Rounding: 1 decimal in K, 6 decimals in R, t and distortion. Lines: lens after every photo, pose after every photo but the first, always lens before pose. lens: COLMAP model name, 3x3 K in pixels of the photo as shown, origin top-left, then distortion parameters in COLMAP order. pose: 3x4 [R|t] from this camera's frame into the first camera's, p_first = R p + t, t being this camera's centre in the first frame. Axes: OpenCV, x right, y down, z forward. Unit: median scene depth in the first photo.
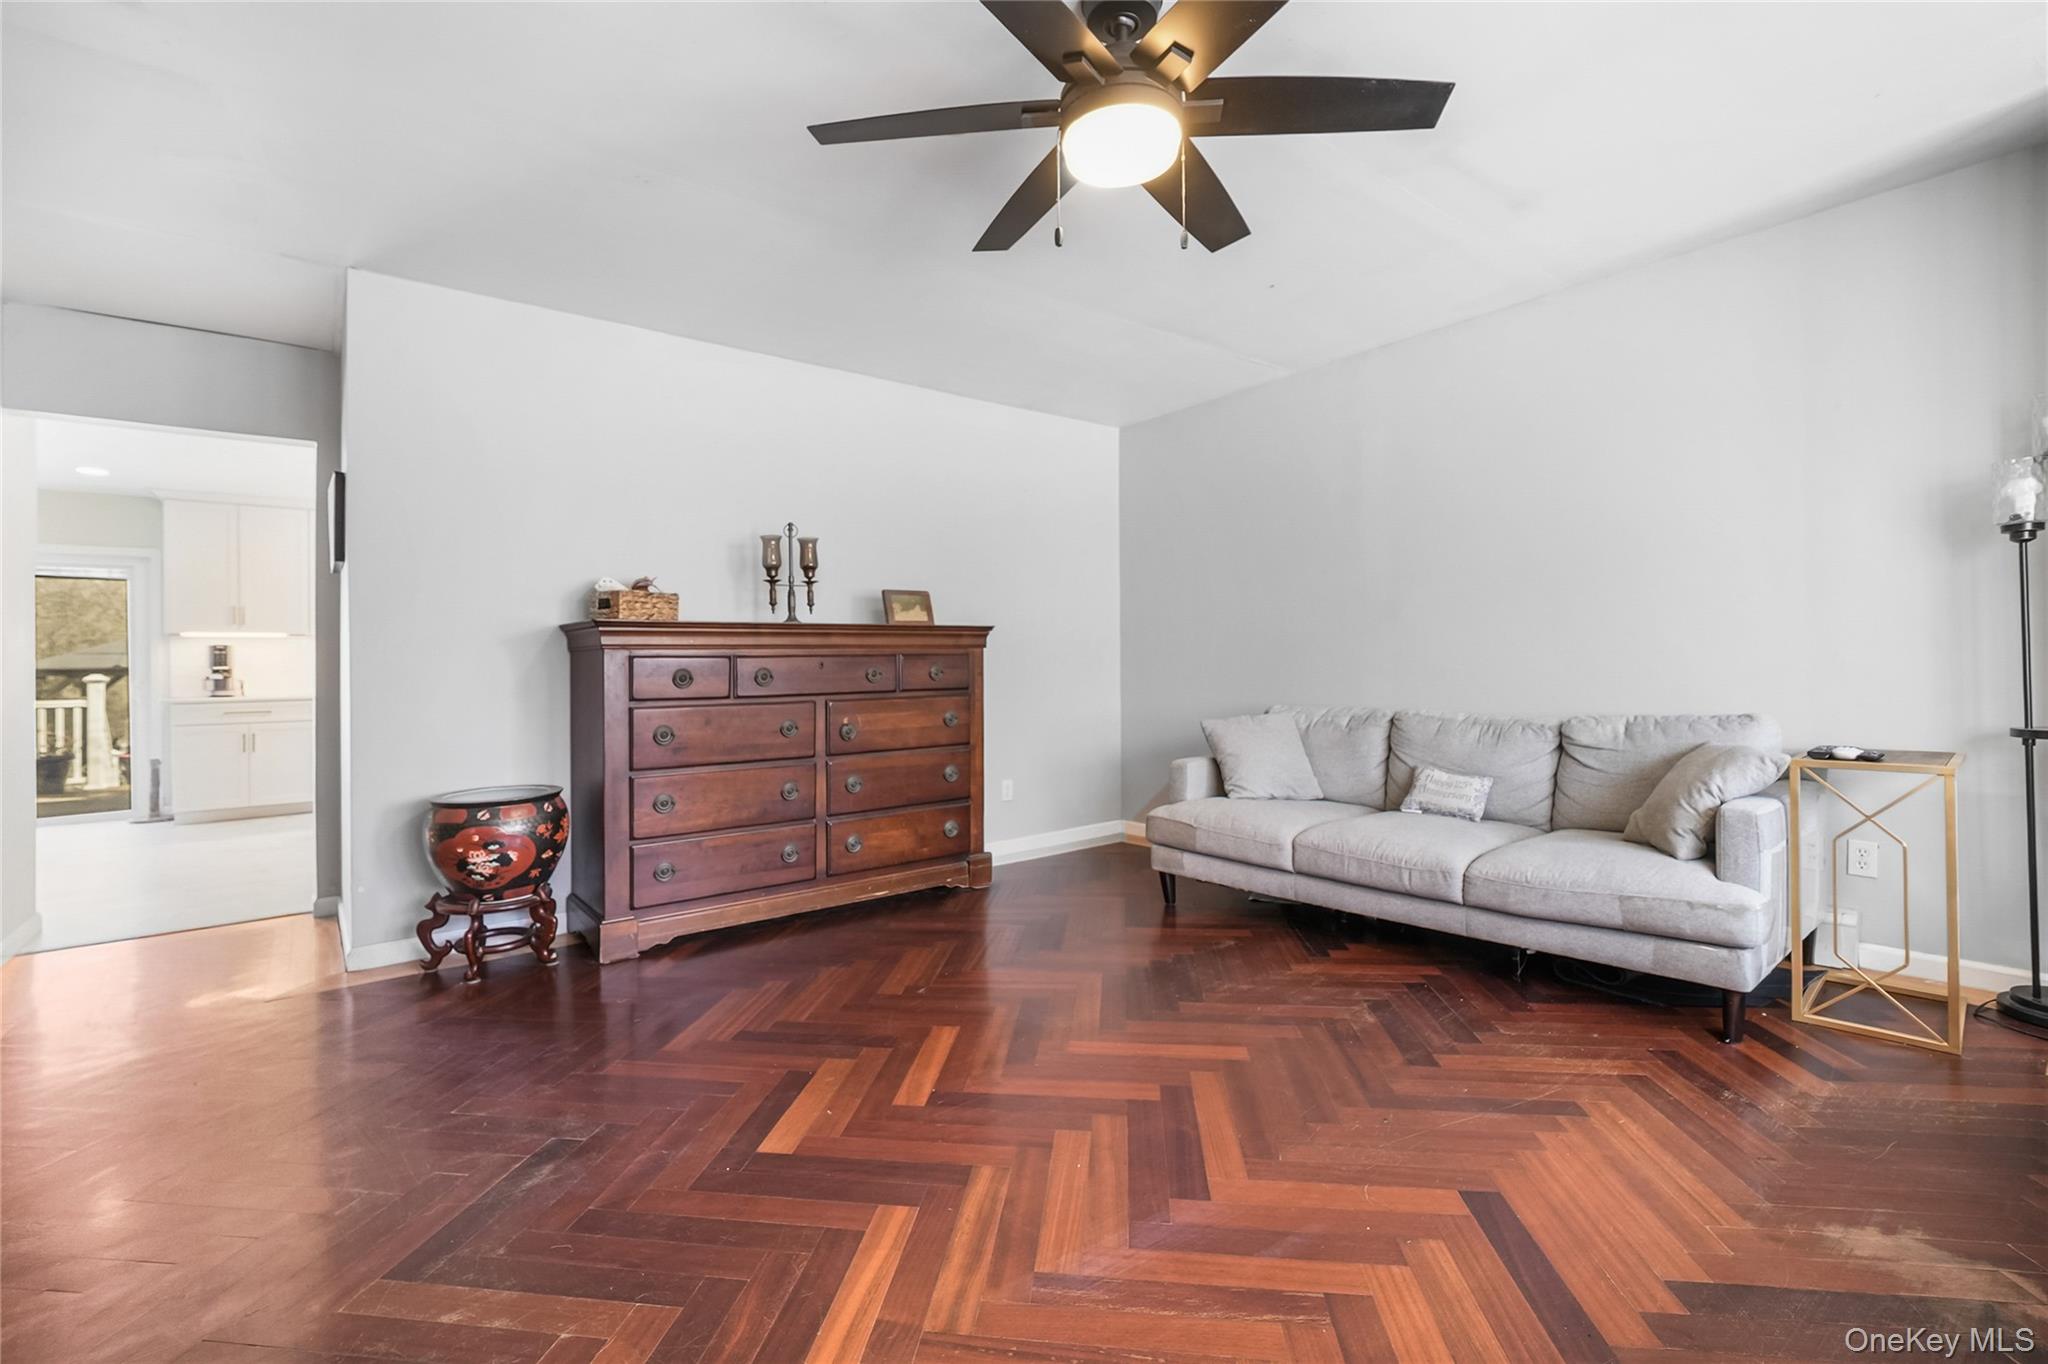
lens RADIAL K [[865.1, 0, 1027.1], [0, 865.1, 659.5], [0, 0, 1]] dist [-0.003195, 0.000435]
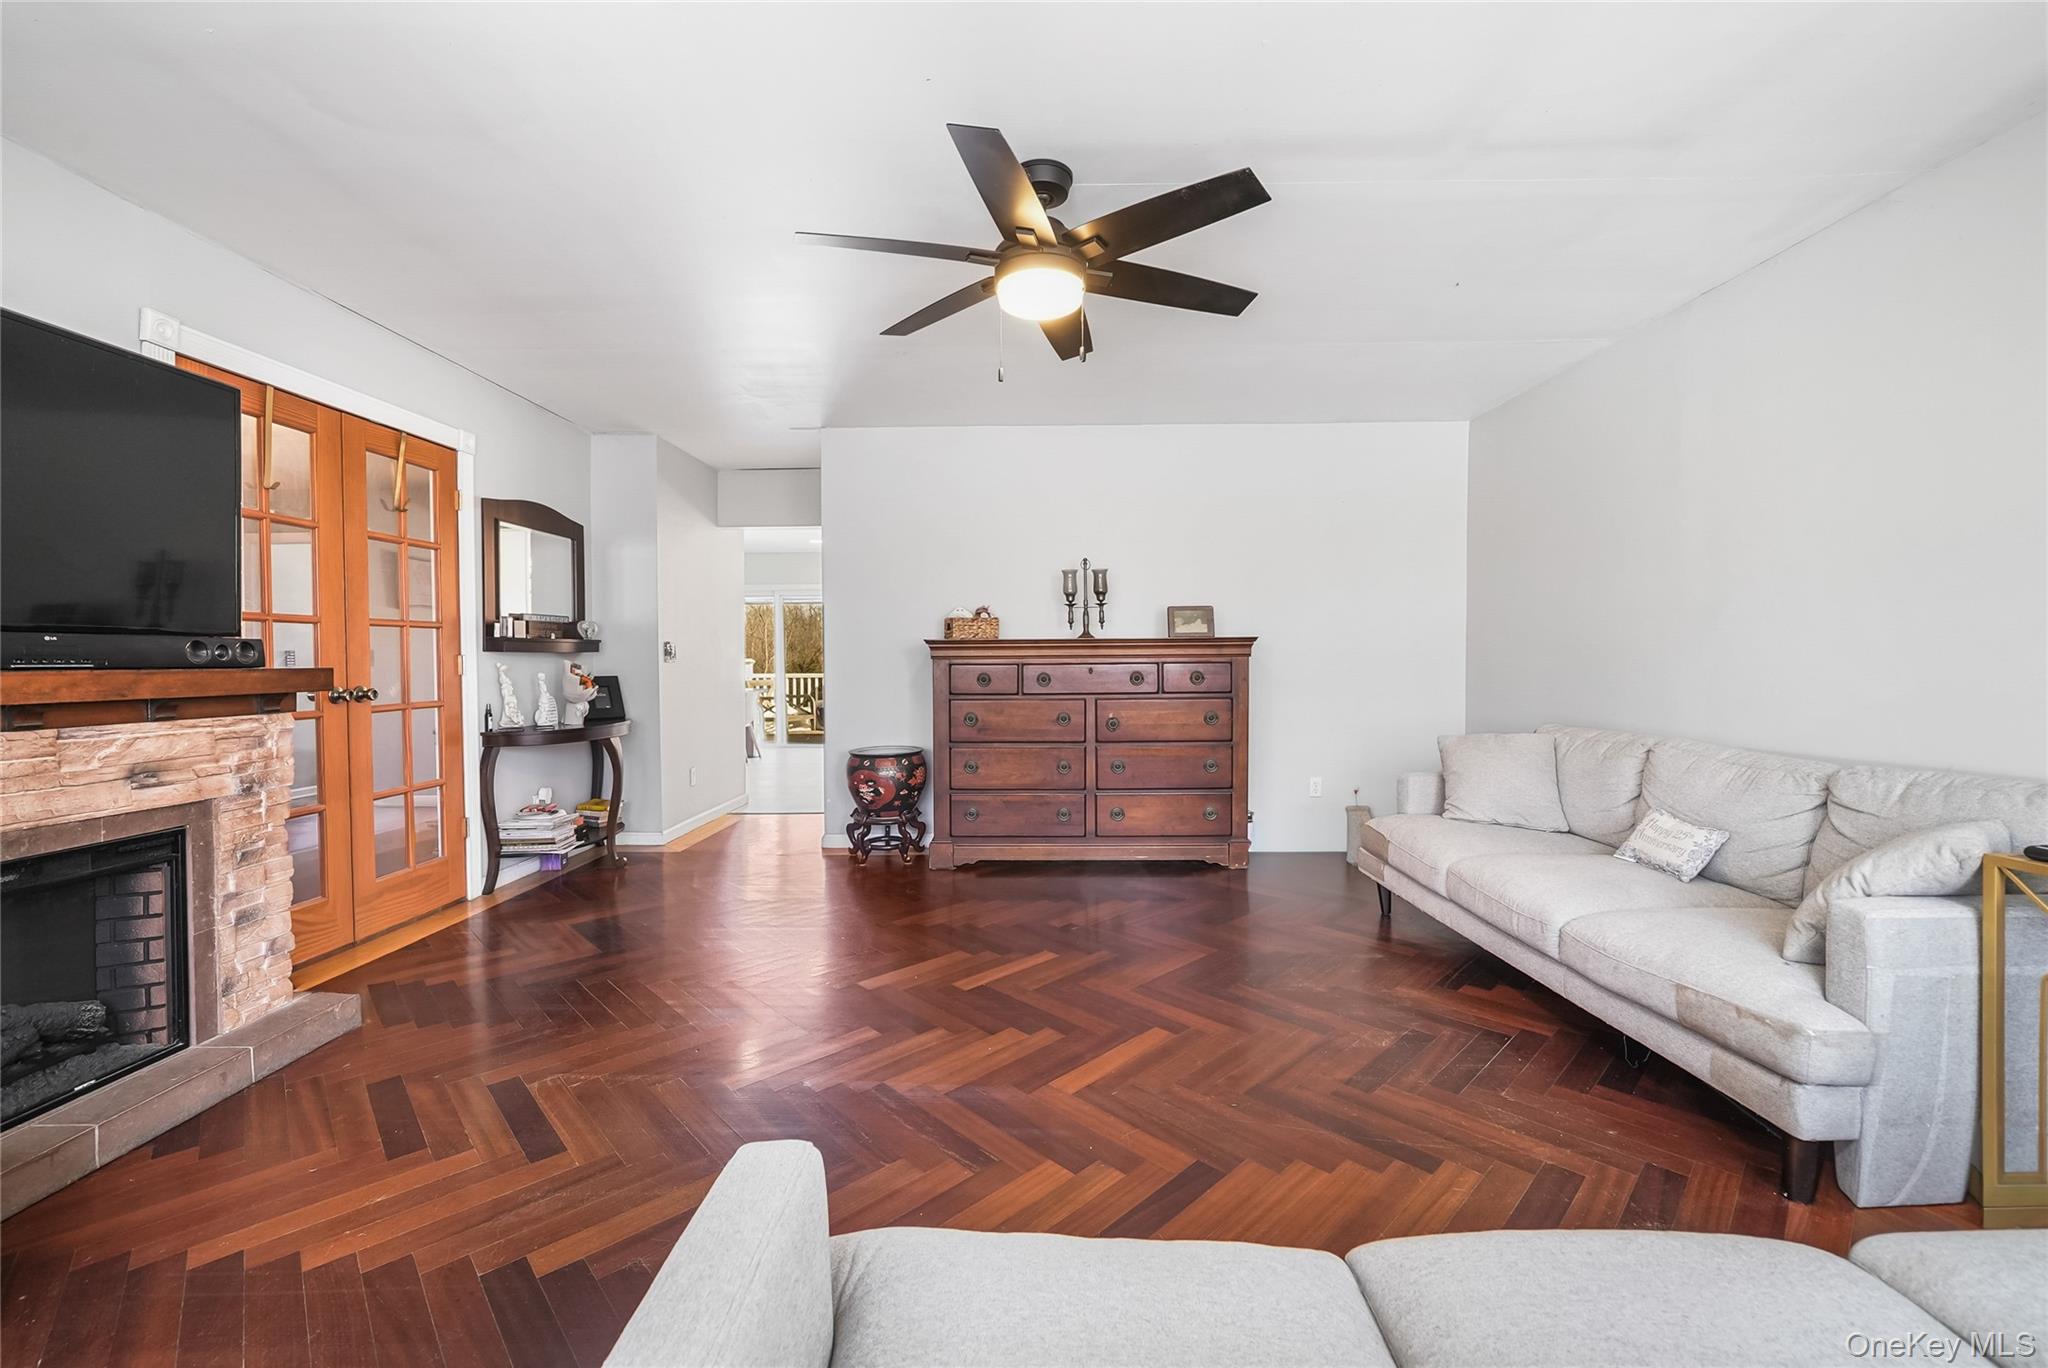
lens RADIAL K [[794.2, 0, 1032.8], [0, 794.2, 680.7], [0, 0, 1]] dist [0.002137, 0.000199]
pose [[0.793704, 0.028615, -0.607631, 0.425535], [-0.003593, 0.999096, 0.042357, -0.030096], [0.608294, -0.031435, 0.793089, 0.020139]]
